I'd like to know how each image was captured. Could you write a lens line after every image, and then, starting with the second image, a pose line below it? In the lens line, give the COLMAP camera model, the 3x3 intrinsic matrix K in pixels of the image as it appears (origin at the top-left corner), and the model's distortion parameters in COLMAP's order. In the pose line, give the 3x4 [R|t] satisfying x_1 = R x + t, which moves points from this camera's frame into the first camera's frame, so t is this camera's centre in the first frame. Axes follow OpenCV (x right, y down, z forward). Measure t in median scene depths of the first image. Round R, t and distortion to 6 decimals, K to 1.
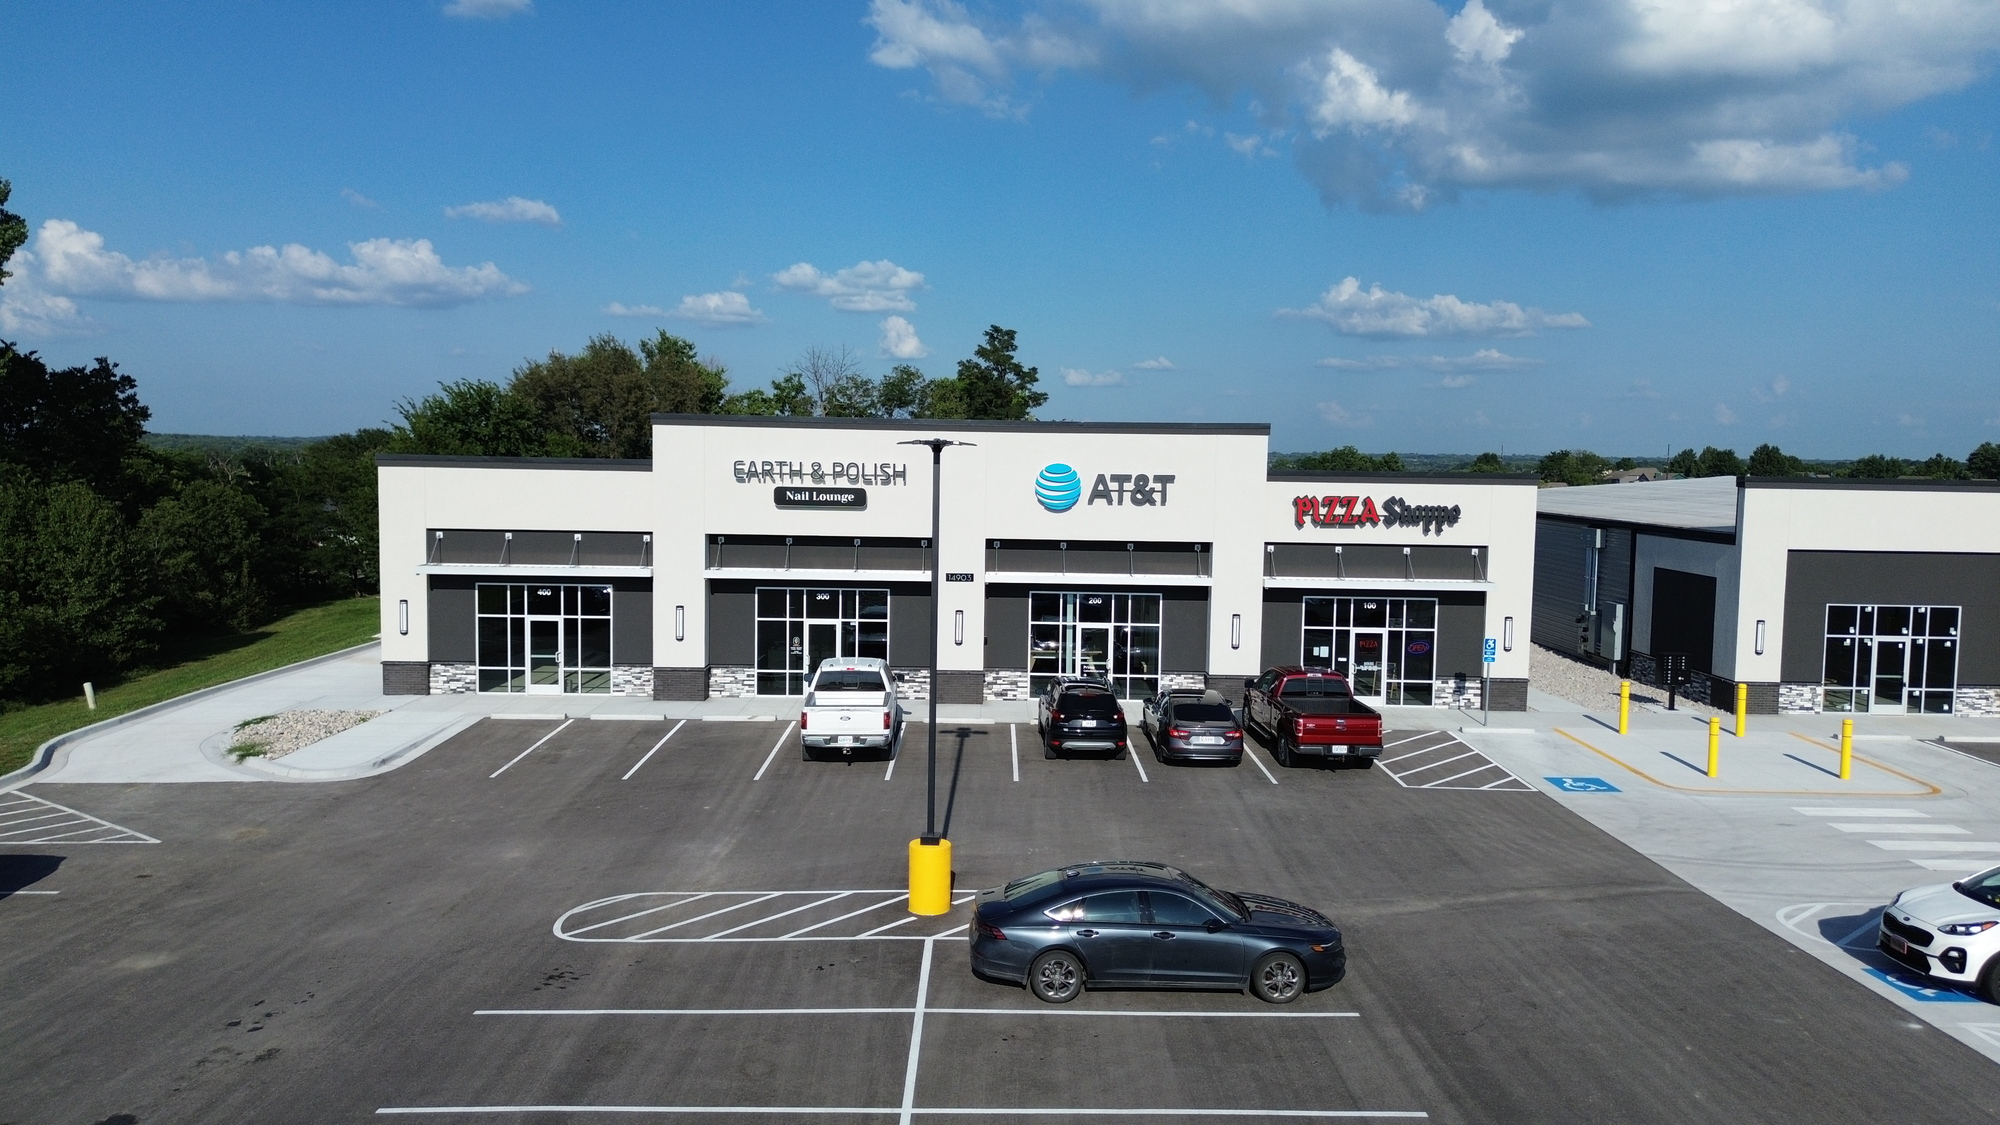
lens RADIAL K [[1417.8, 0, 1000.0], [0, 1417.8, 562.5], [0, 0, 1]] dist [0.074046, -0.062715]
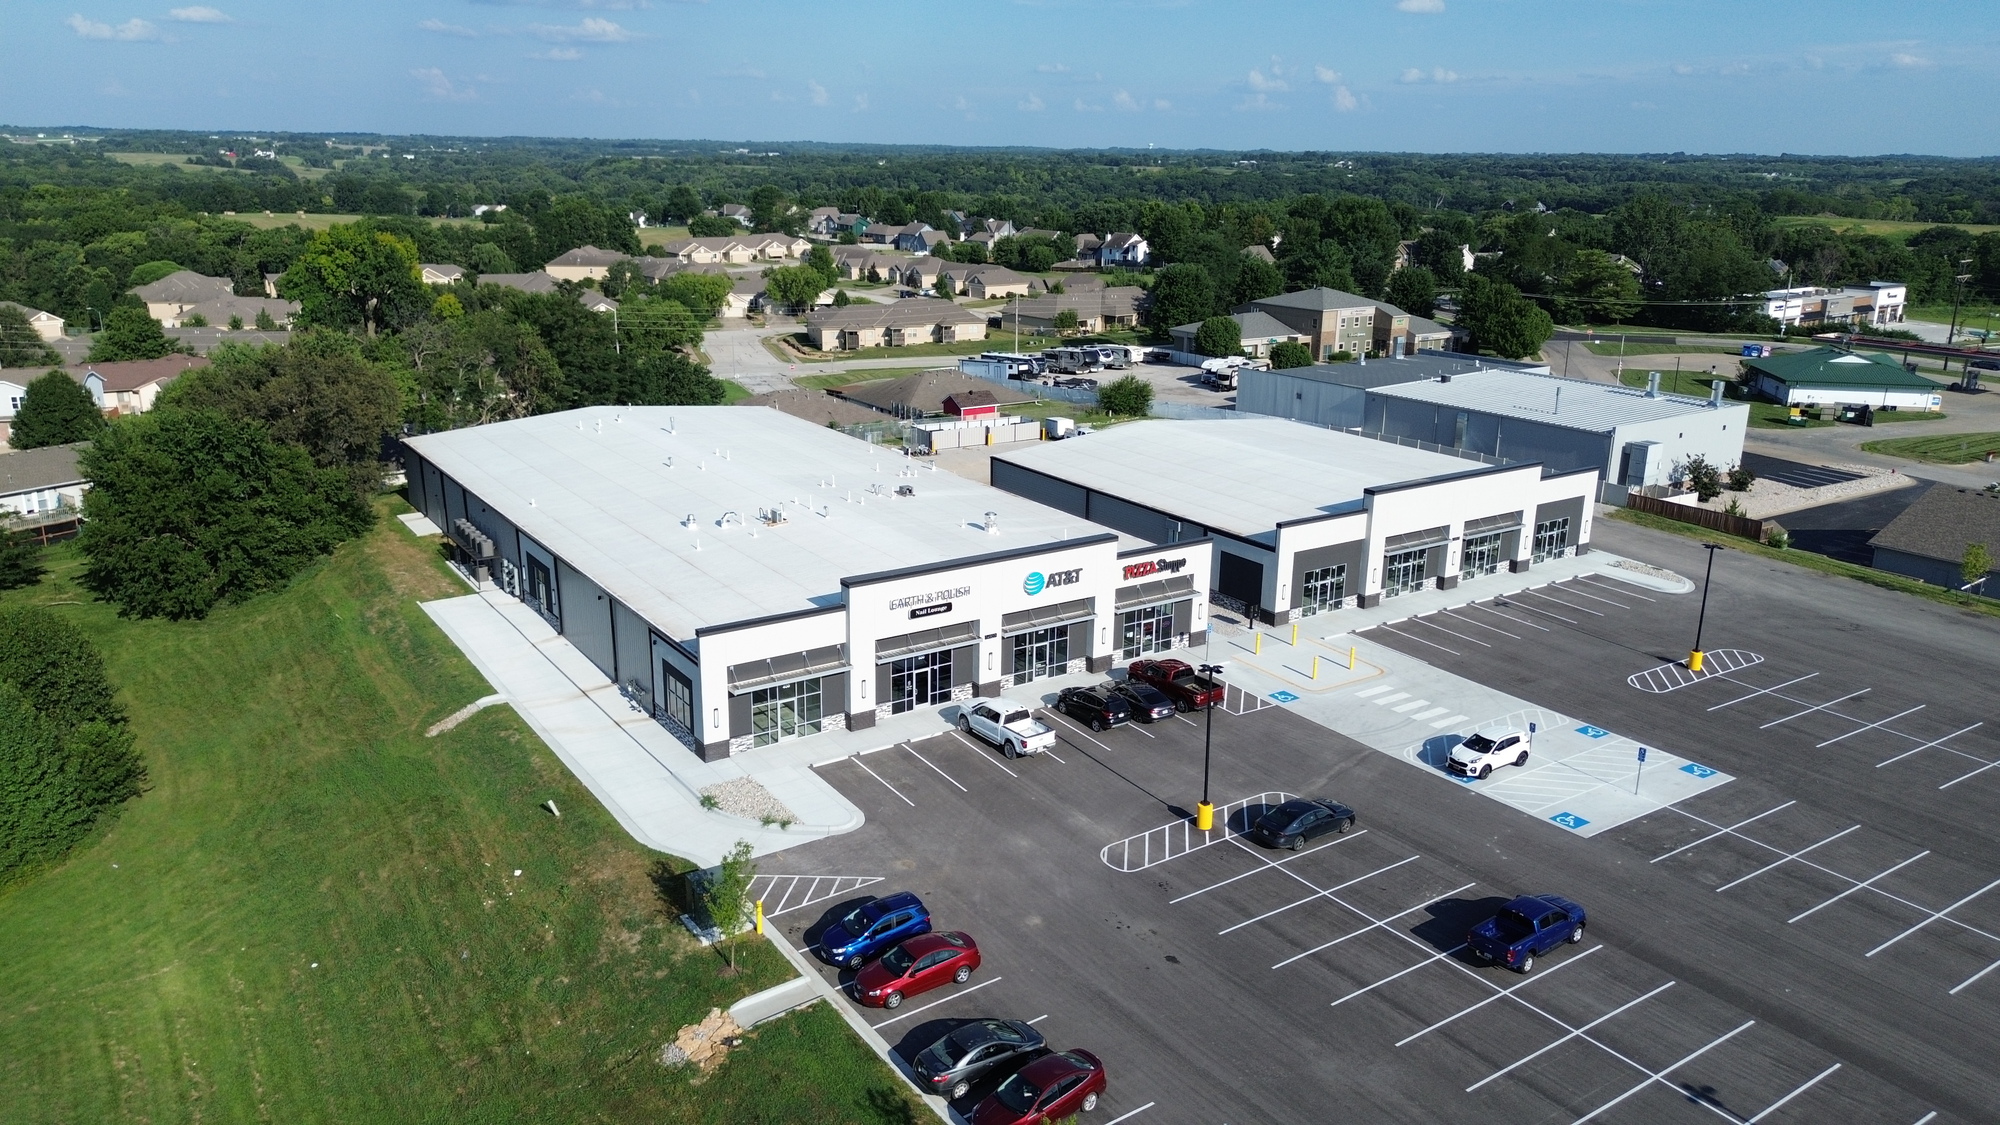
lens RADIAL K [[1417.8, 0, 1000.0], [0, 1417.8, 562.5], [0, 0, 1]] dist [0.074046, -0.062715]
pose [[0.831104, -0.160474, 0.532461, -1.029555], [0.041906, 0.972811, 0.227776, -0.526172], [-0.554536, -0.166992, 0.815232, -0.557360]]
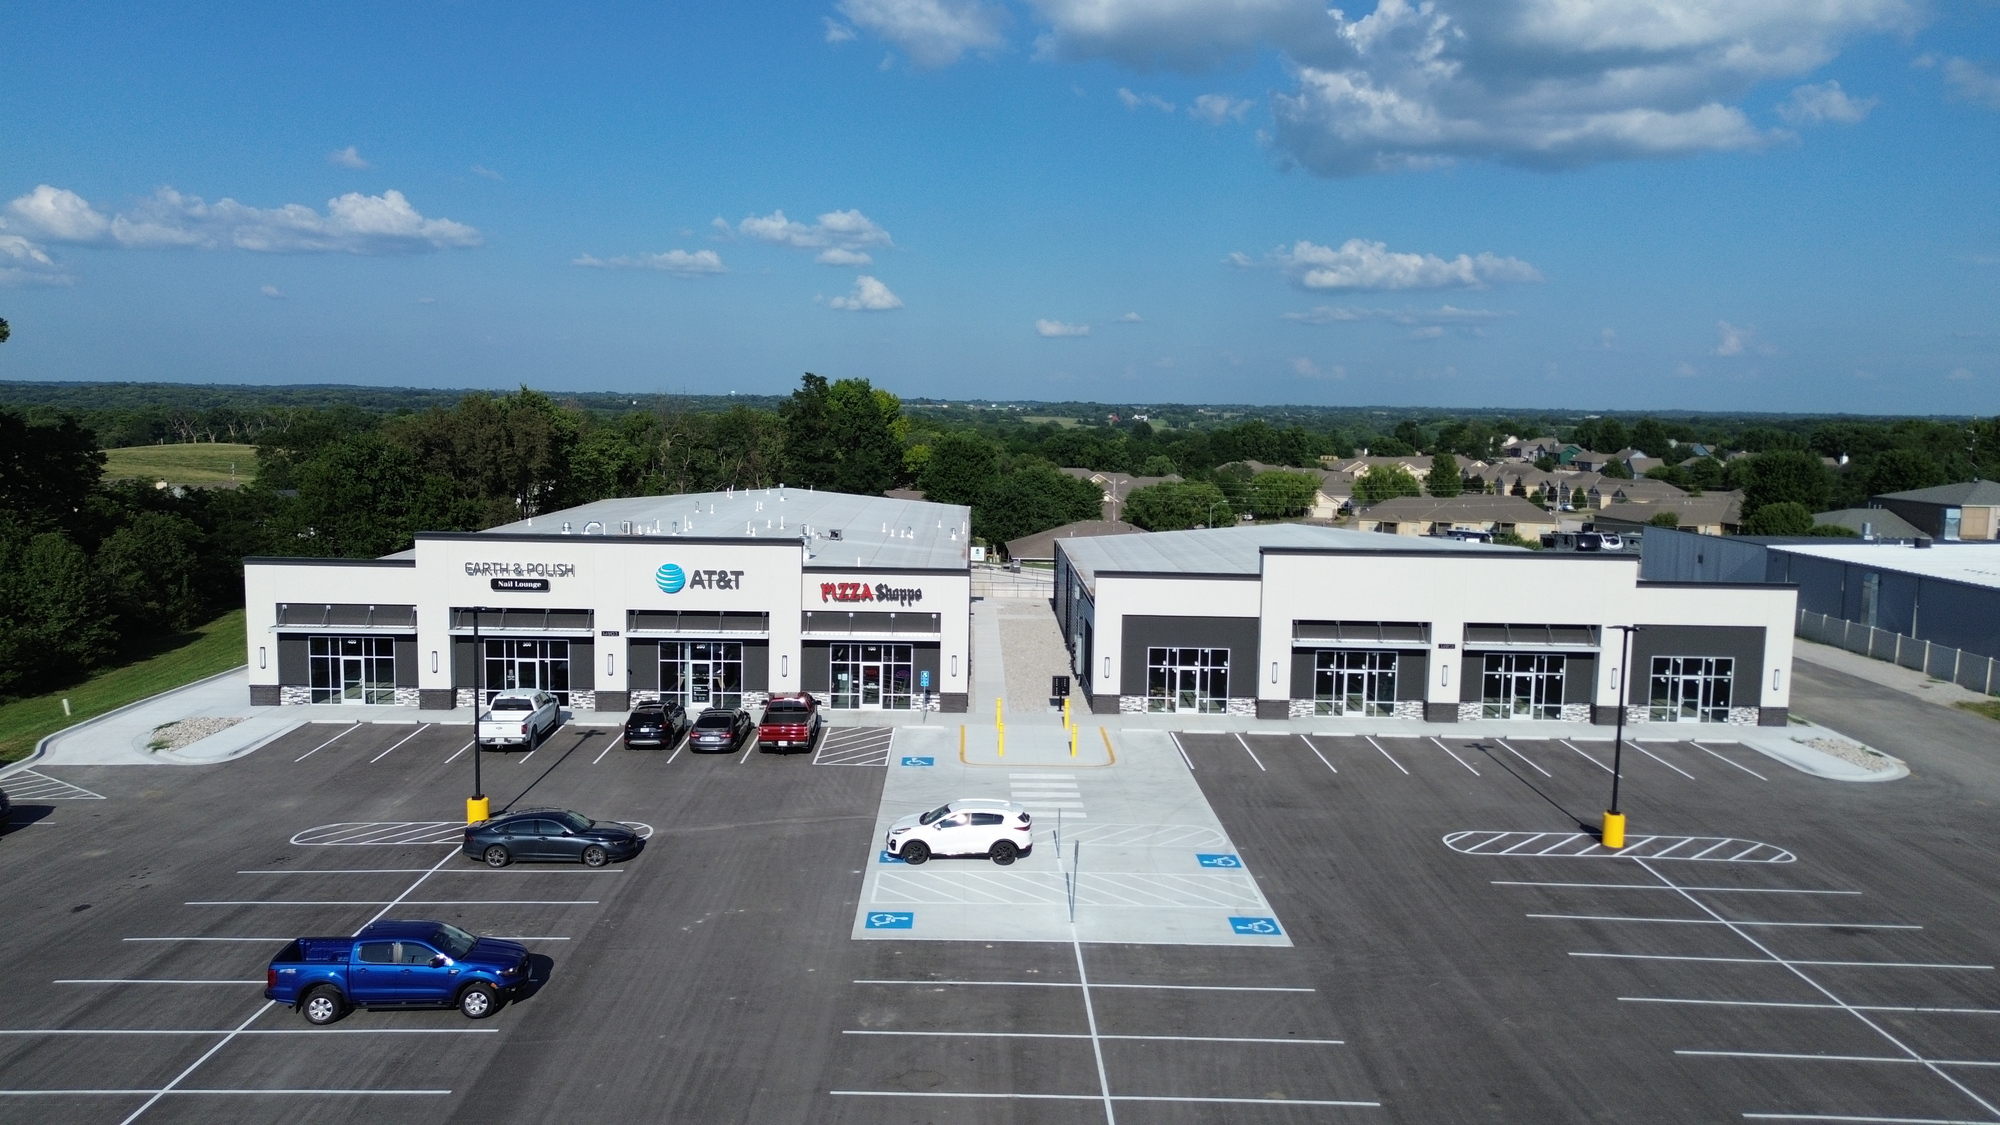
lens RADIAL K [[1417.8, 0, 1000.0], [0, 1417.8, 562.5], [0, 0, 1]] dist [0.074046, -0.062715]
pose [[0.999893, 0.001008, 0.014585, 0.392233], [-0.001527, 0.999364, 0.035623, -0.129029], [-0.014540, -0.035642, 0.999259, -0.628684]]
